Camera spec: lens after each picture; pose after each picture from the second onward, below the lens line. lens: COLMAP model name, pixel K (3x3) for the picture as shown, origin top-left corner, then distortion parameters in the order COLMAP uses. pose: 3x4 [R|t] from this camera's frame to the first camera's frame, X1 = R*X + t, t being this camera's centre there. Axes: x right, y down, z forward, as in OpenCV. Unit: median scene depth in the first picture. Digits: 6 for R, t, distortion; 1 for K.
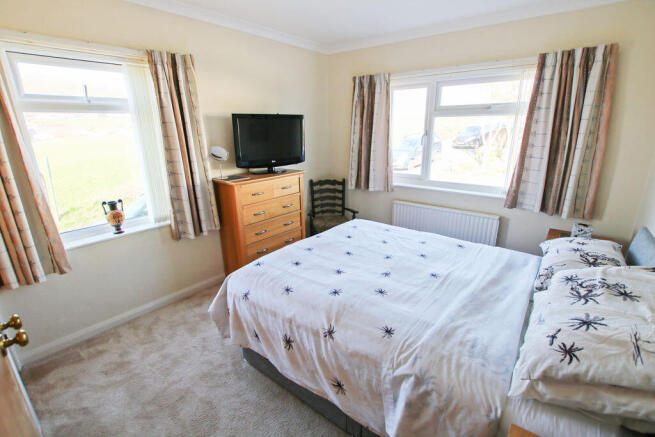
lens RADIAL K [[309.4, 0, 328.6], [0, 309.4, 216.8], [0, 0, 1]] dist [0.021139, 0.000362]
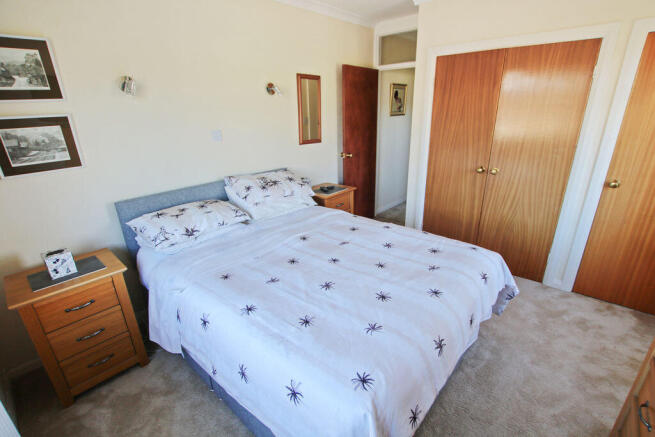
lens RADIAL K [[309.4, 0, 328.7], [0, 309.4, 219.5], [0, 0, 1]] dist [0.021139, 0.000362]
pose [[-0.998235, -0.008950, 0.058704, 0.174300], [0.027685, 0.804423, 0.593412, -0.522015], [-0.052534, 0.593990, -0.802755, 1.796224]]
